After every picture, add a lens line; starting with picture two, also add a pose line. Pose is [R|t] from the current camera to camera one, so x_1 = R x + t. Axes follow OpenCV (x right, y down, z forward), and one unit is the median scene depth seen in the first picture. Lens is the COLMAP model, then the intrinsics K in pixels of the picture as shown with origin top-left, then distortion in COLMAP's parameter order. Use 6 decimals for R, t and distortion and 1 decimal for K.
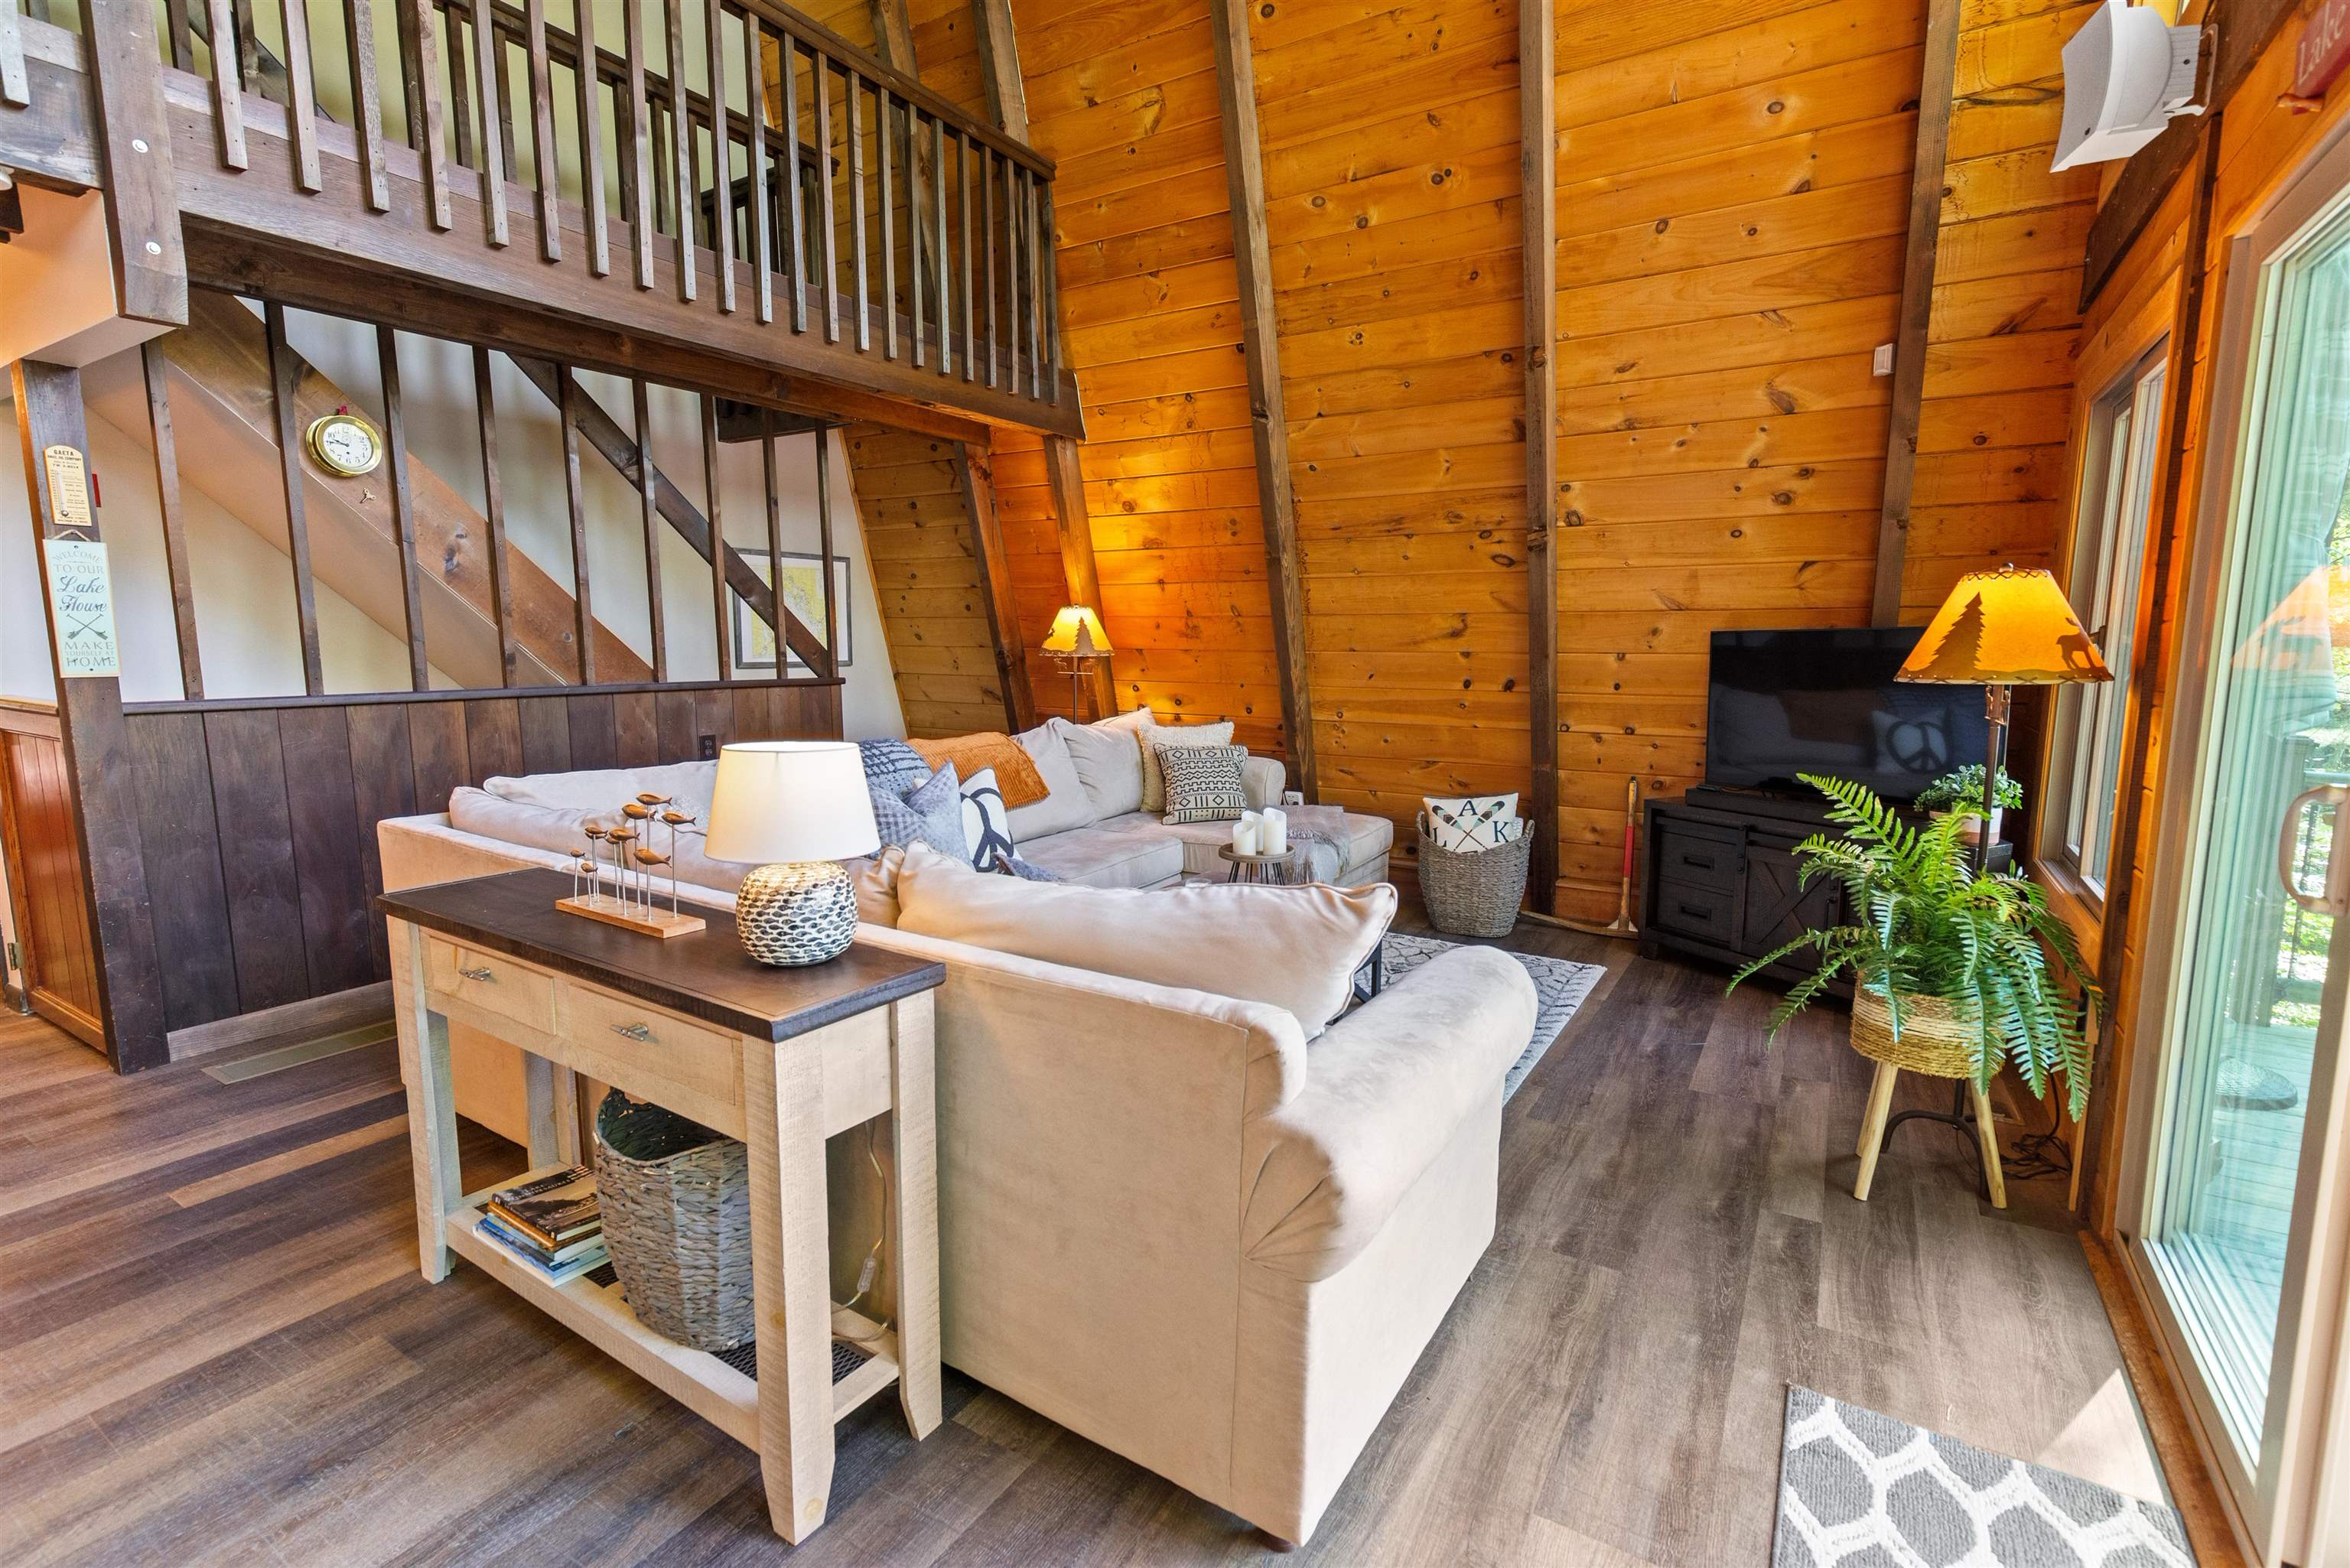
lens RADIAL K [[1083.3, 0, 1180.7], [0, 1083.3, 779.1], [0, 0, 1]] dist [0.007103, -0.000694]
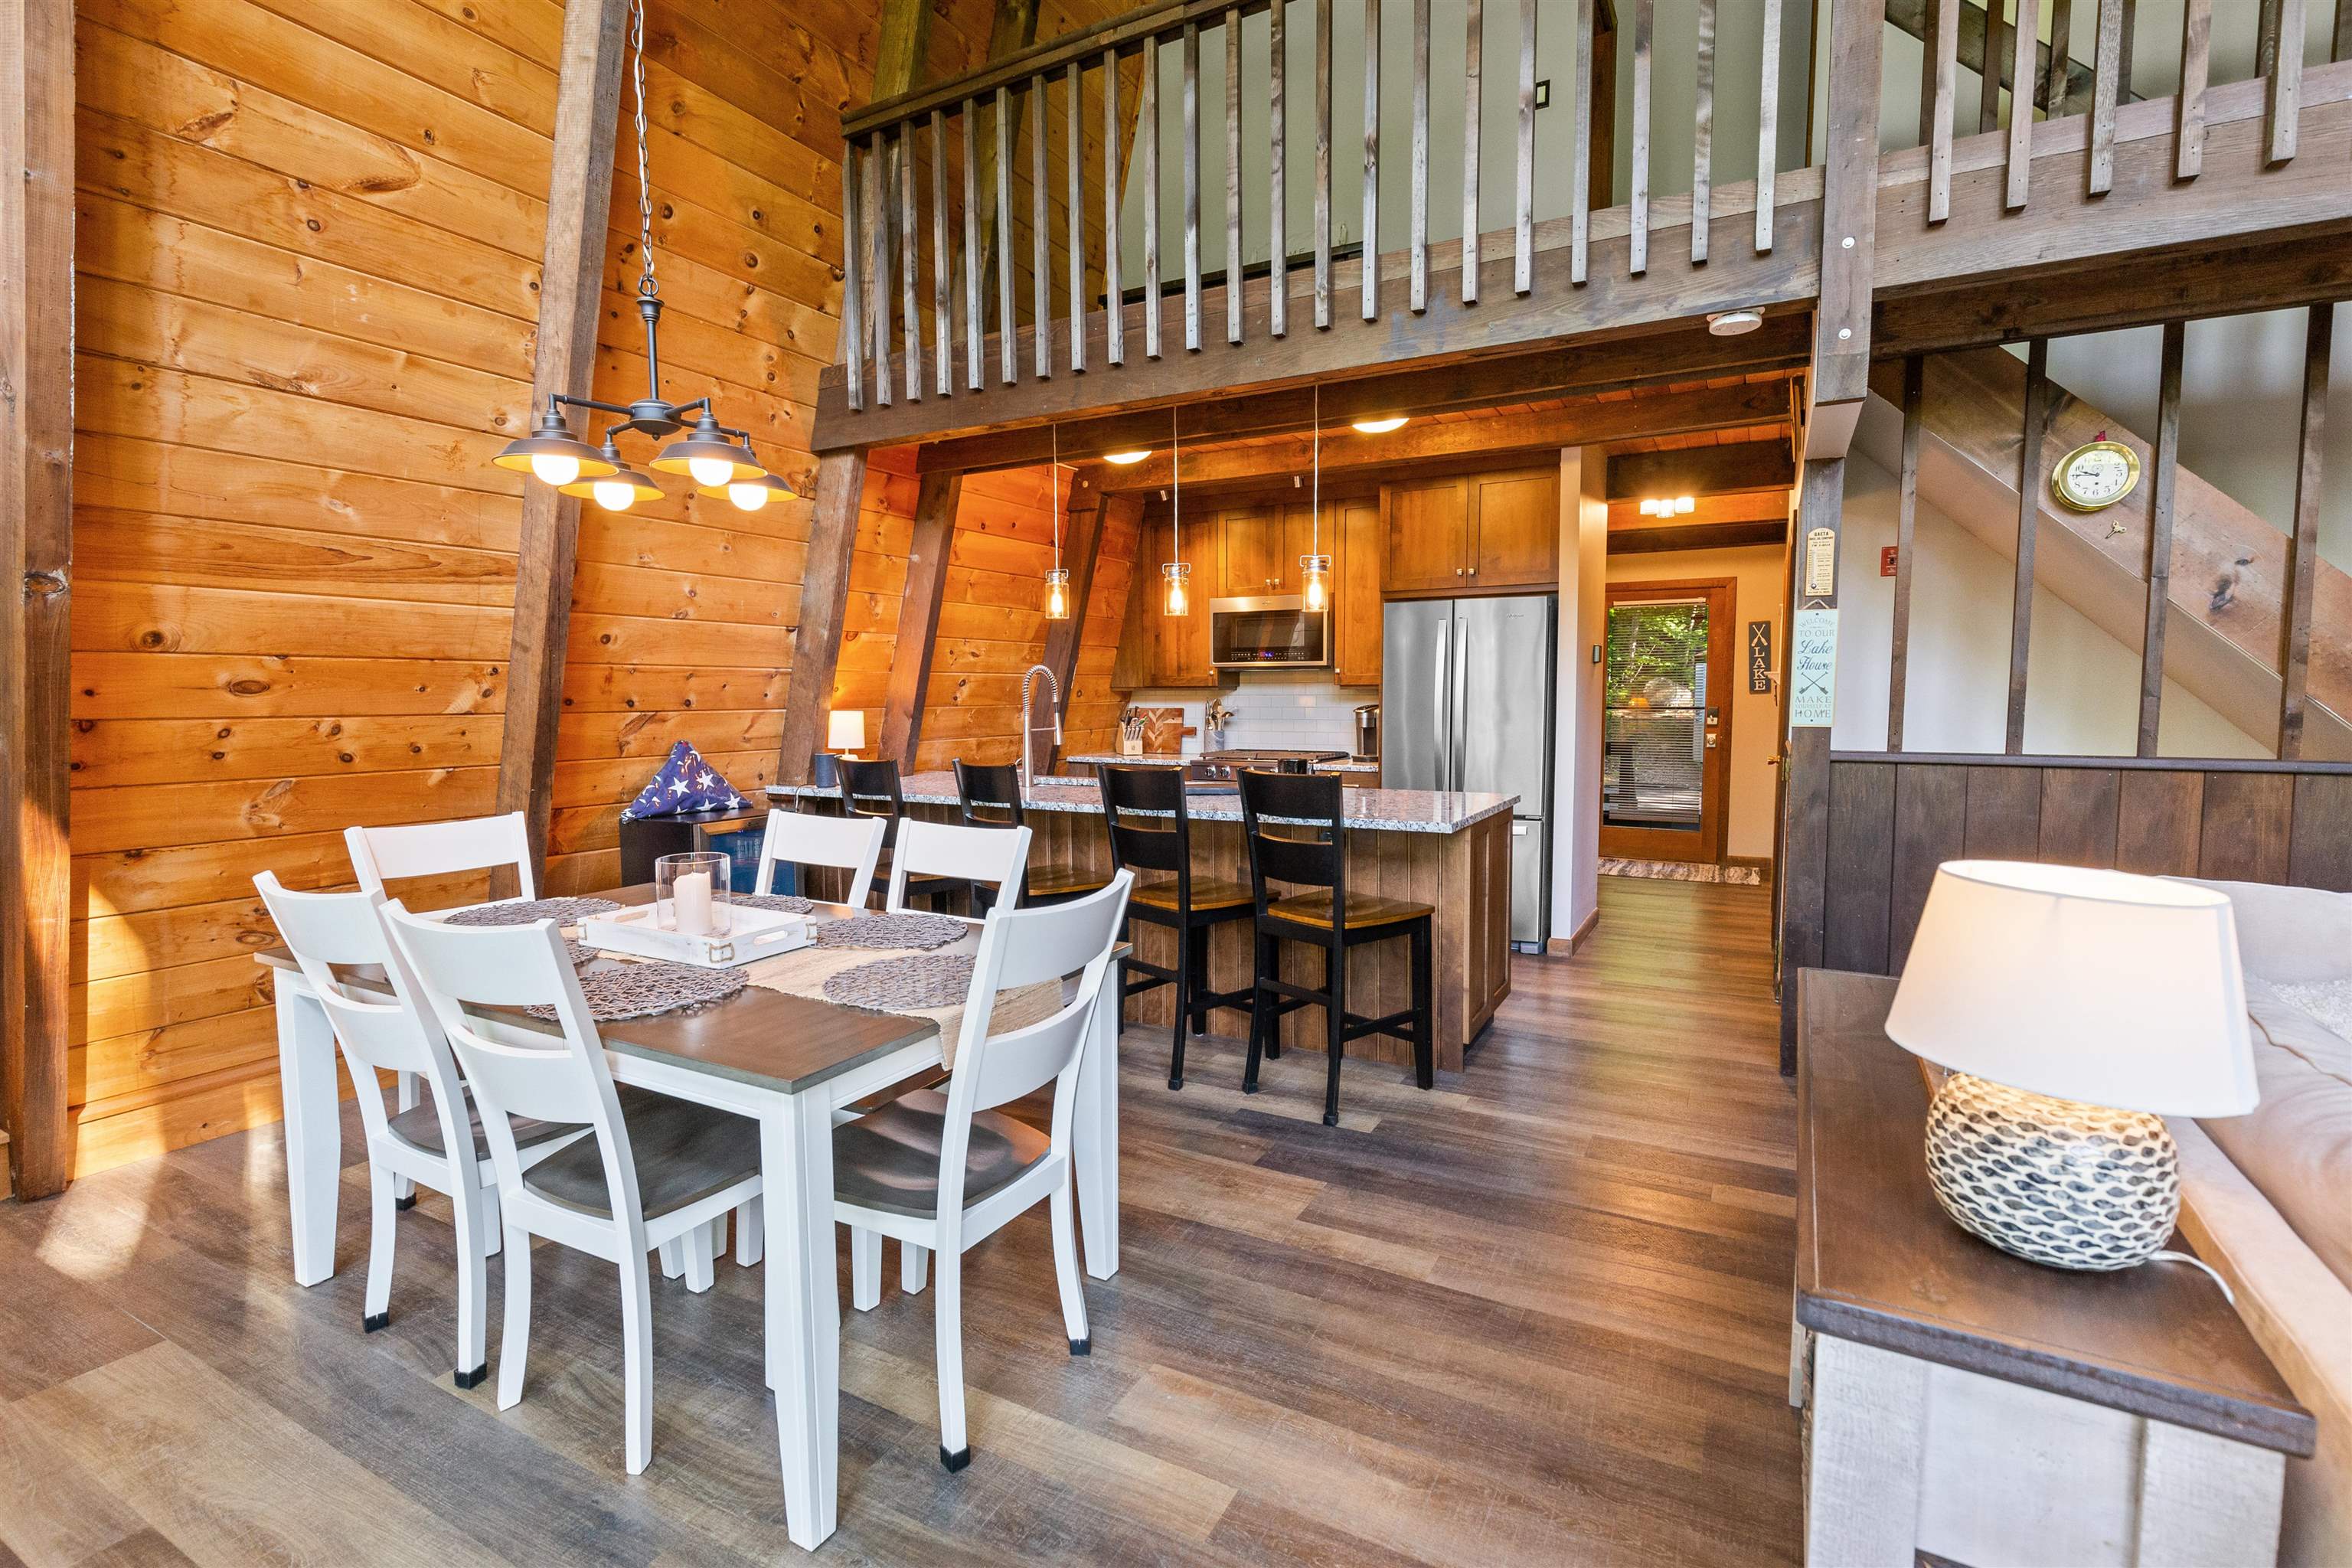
lens RADIAL K [[1079.6, 0, 1154.1], [0, 1079.6, 782.4], [0, 0, 1]] dist [0.010380, -0.000162]
pose [[0.064947, 0.084888, -0.994272, 0.086370], [-0.128157, 0.988834, 0.076053, -0.031190], [0.989625, 0.122483, 0.075100, 0.216824]]
